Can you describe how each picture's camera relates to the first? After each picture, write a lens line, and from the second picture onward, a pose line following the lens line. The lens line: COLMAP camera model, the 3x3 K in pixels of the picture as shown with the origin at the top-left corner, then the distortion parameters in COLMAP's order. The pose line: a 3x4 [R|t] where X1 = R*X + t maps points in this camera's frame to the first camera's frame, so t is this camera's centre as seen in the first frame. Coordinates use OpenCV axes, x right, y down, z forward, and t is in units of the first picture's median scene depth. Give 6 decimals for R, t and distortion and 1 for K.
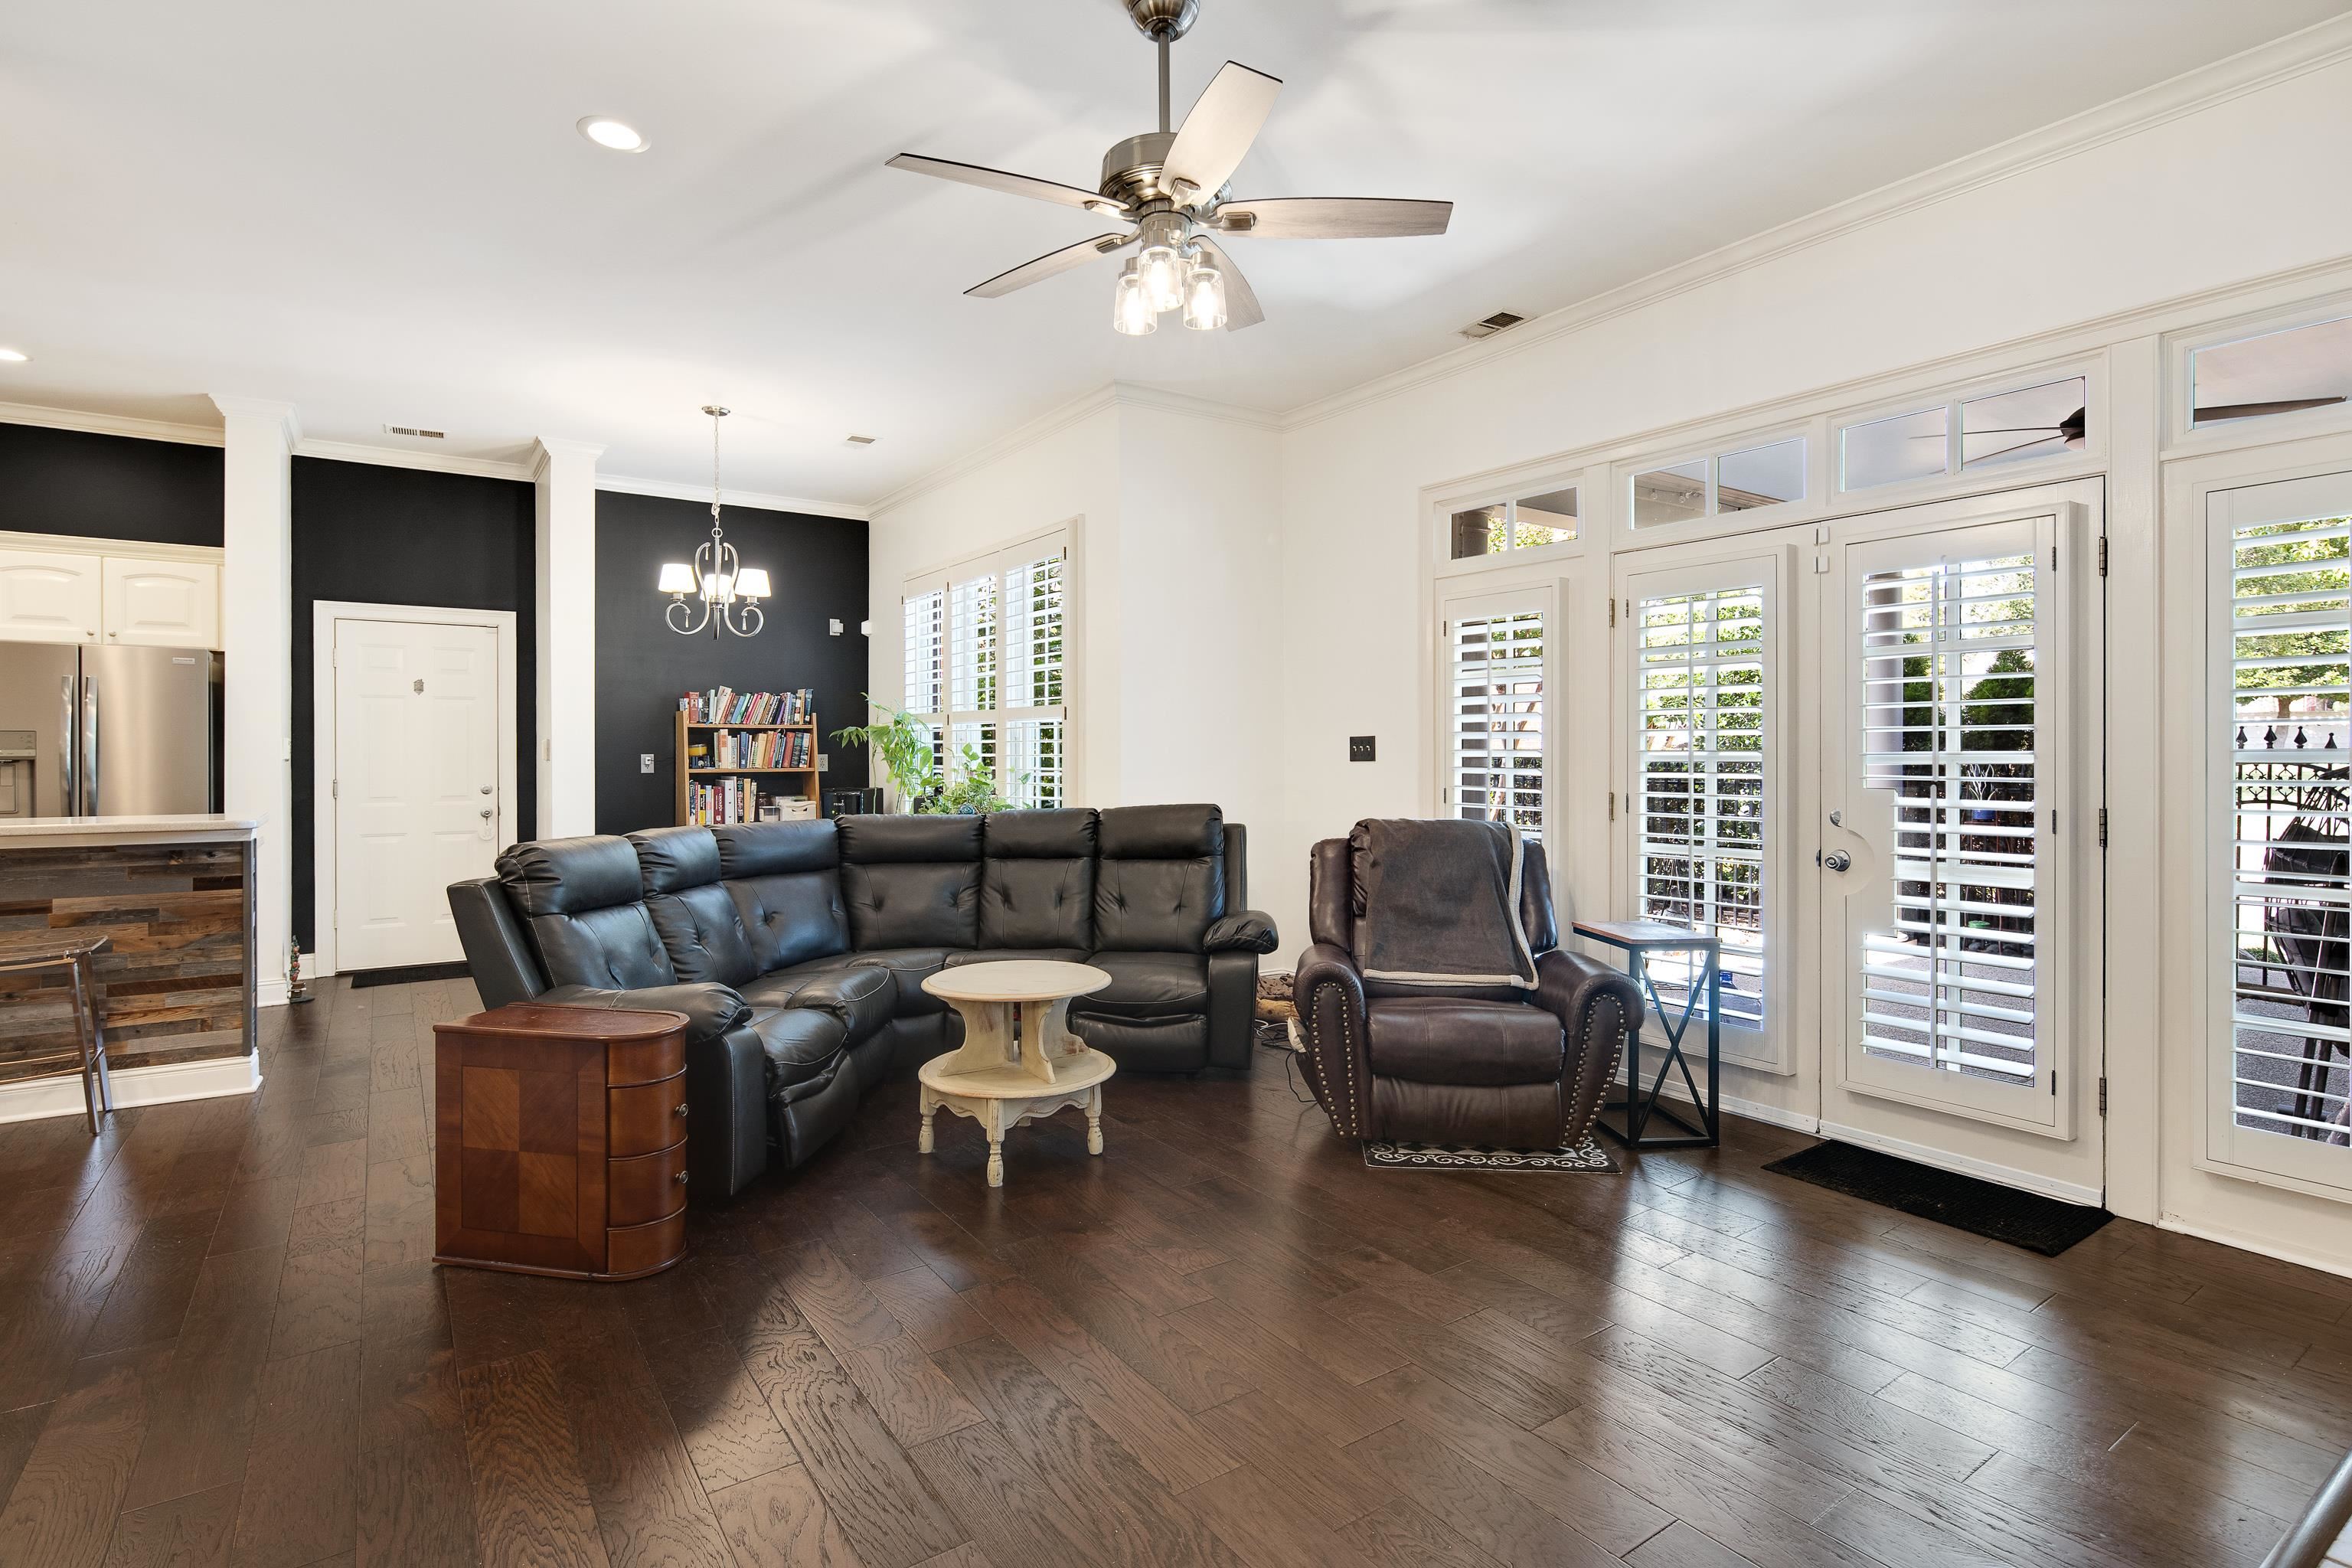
lens RADIAL K [[1143.0, 0, 1168.8], [0, 1143.0, 751.8], [0, 0, 1]] dist [0.001018, -0.003747]
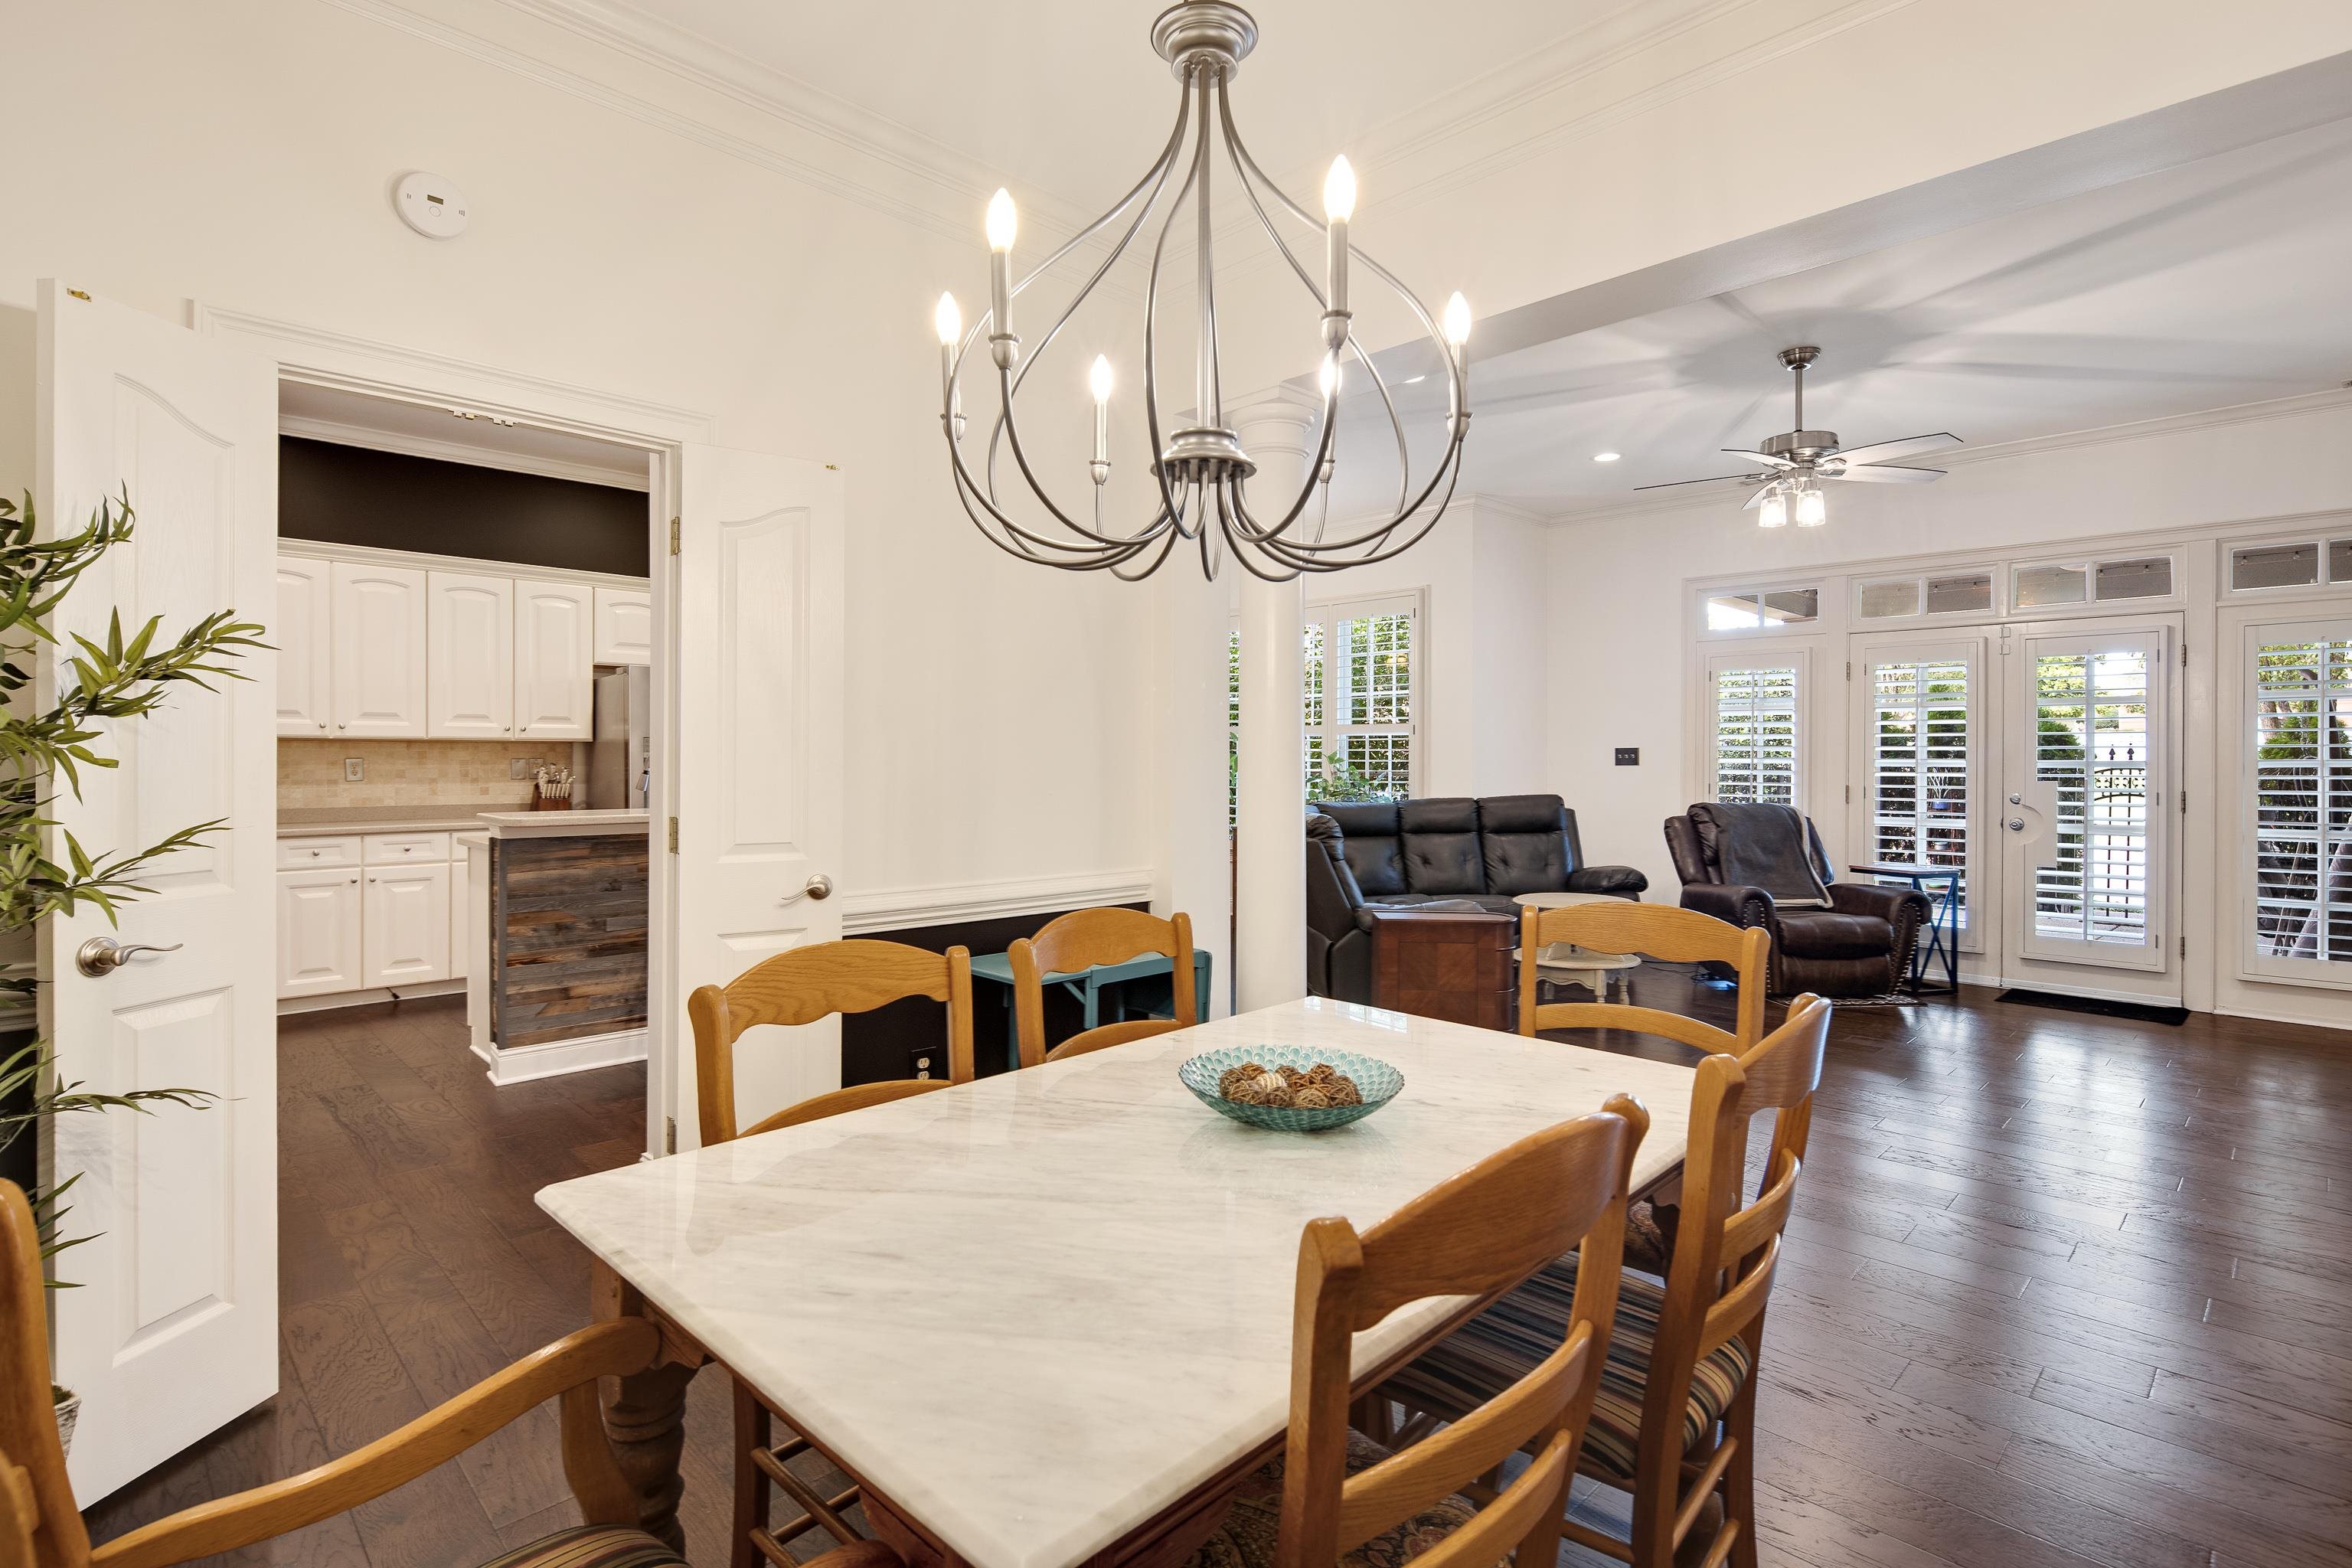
lens RADIAL K [[1143.0, 0, 1168.8], [0, 1143.0, 751.8], [0, 0, 1]] dist [0.001018, -0.003747]
pose [[0.985807, 0.006755, 0.167746, -0.625241], [-0.005732, 0.999962, -0.006584, 0.003934], [-0.167784, 0.005529, 0.985808, -0.307712]]
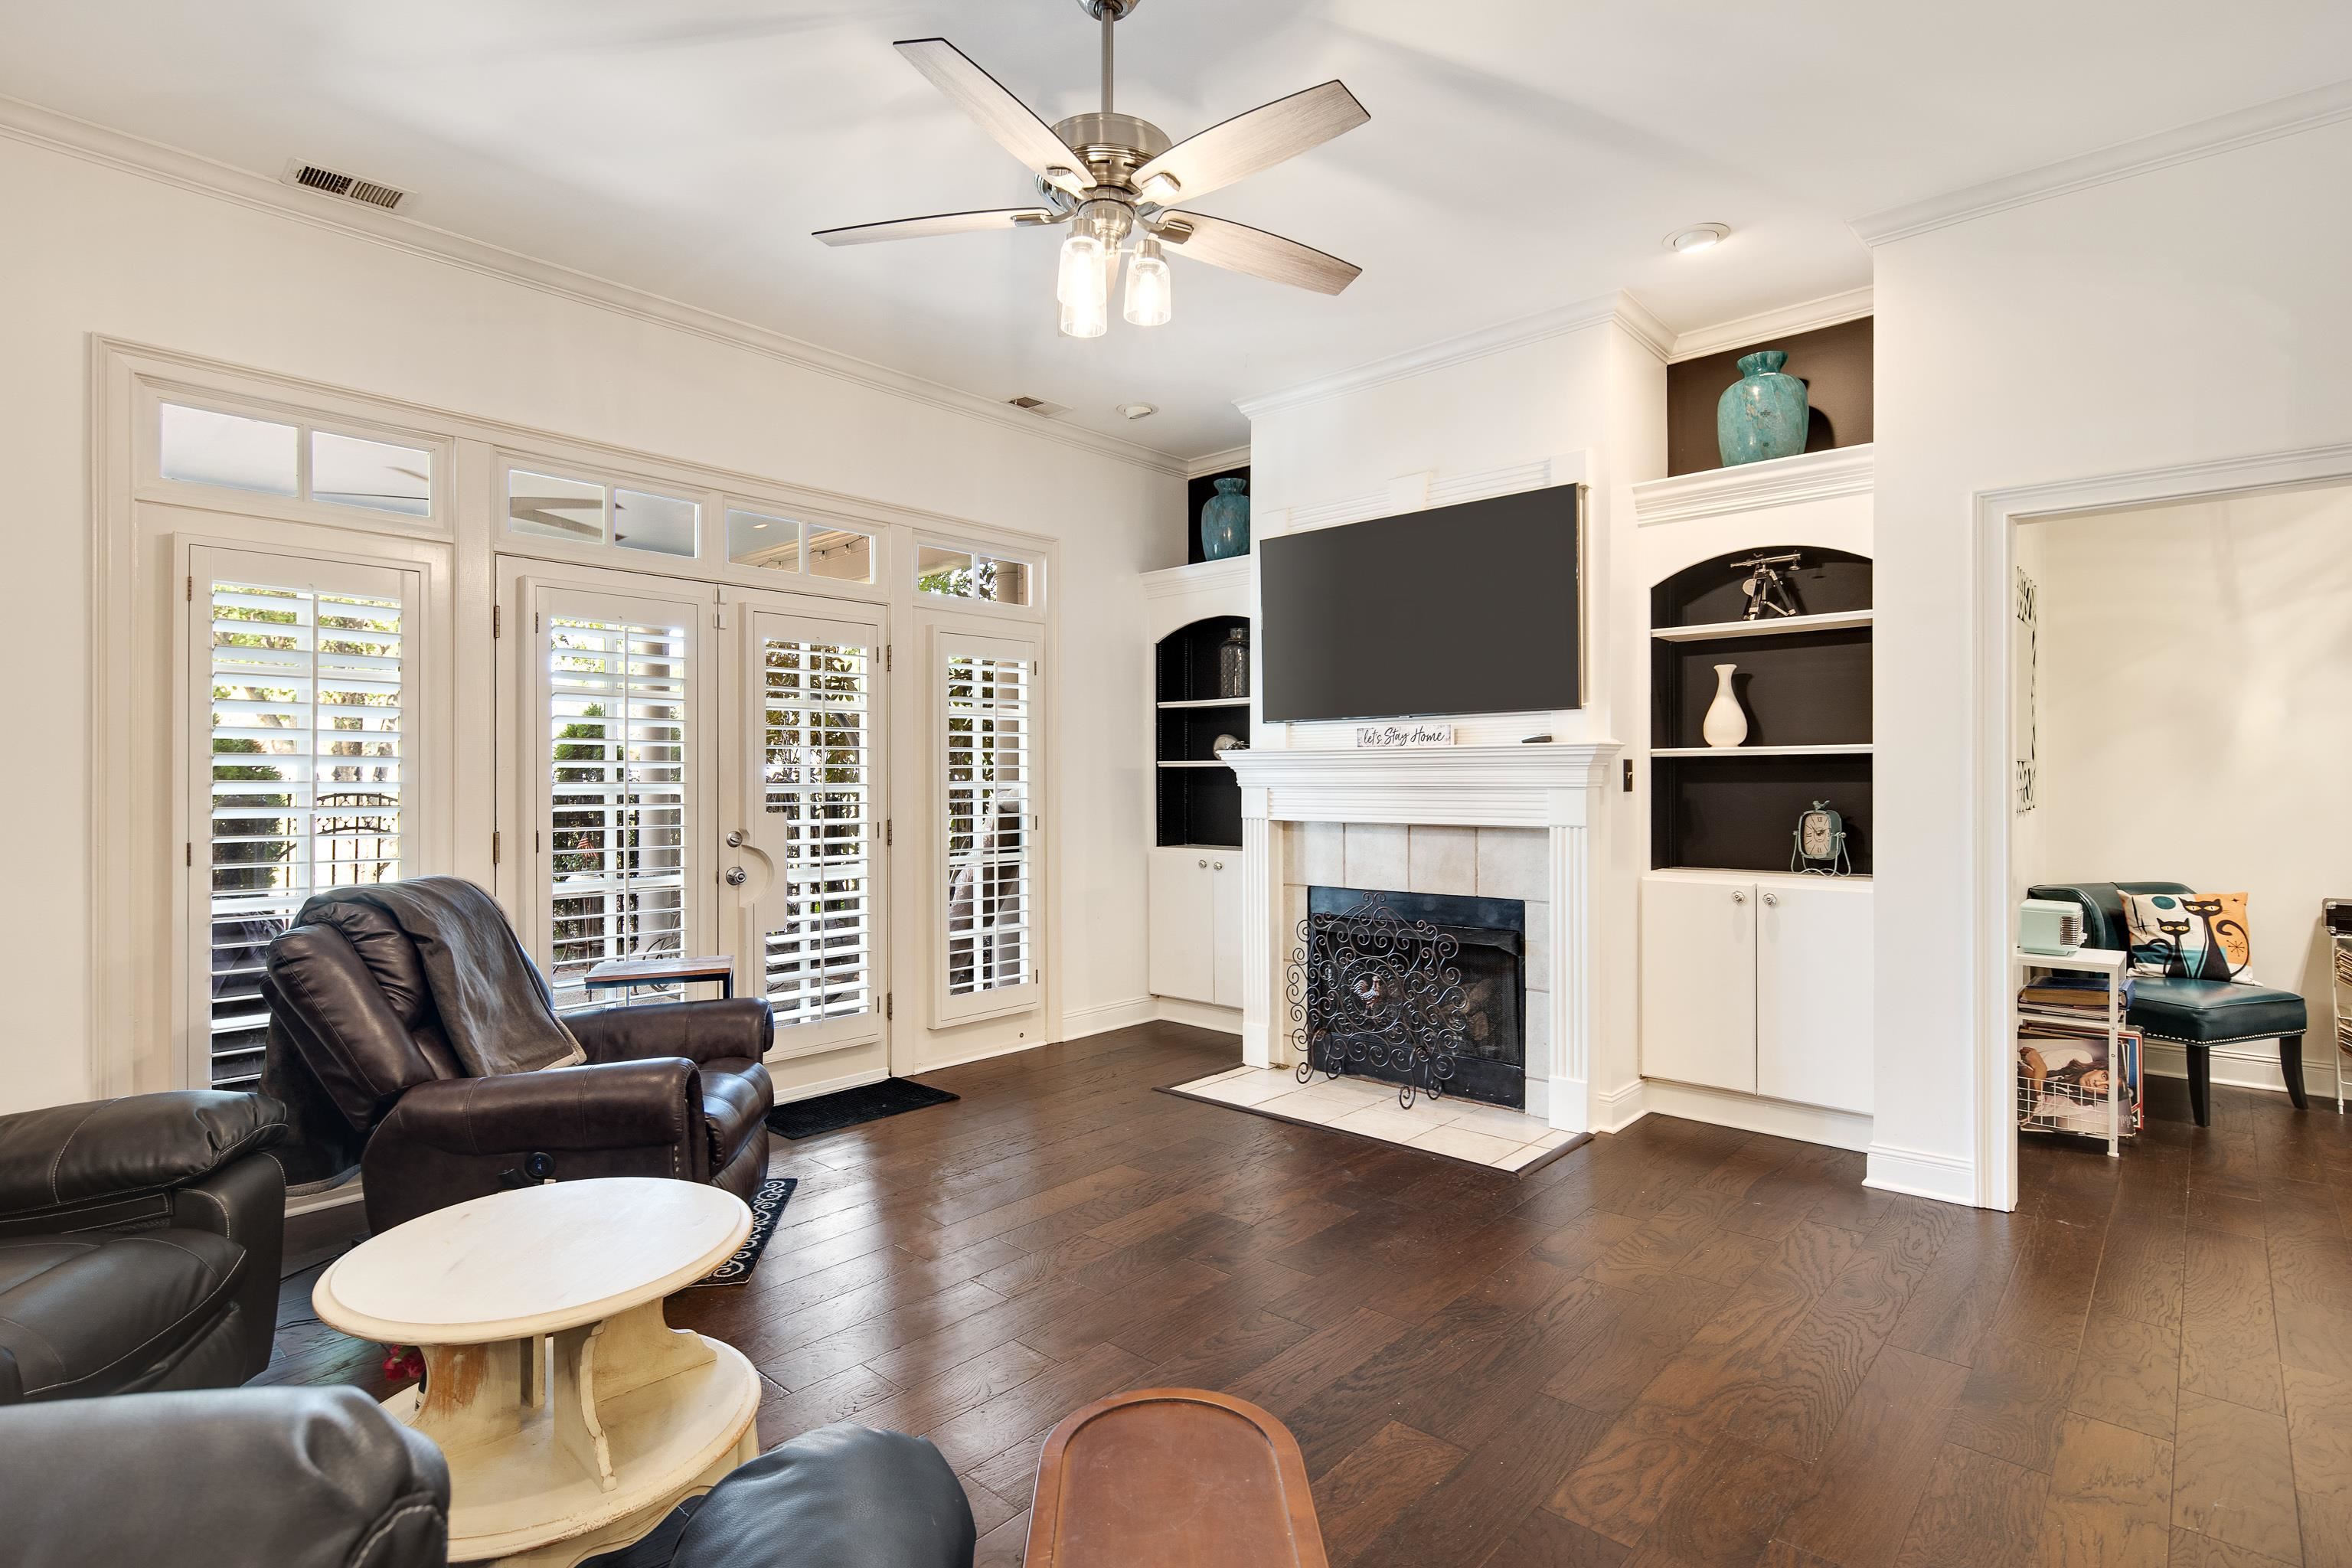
lens RADIAL K [[1123.6, 0, 1162.8], [0, 1123.6, 772.1], [0, 0, 1]] dist [0.003836, -0.001738]
pose [[-0.223393, 0.011523, 0.974660, -0.426250], [0.001677, 0.999933, -0.011438, 0.001397], [-0.974727, -0.000921, -0.223397, 0.550099]]
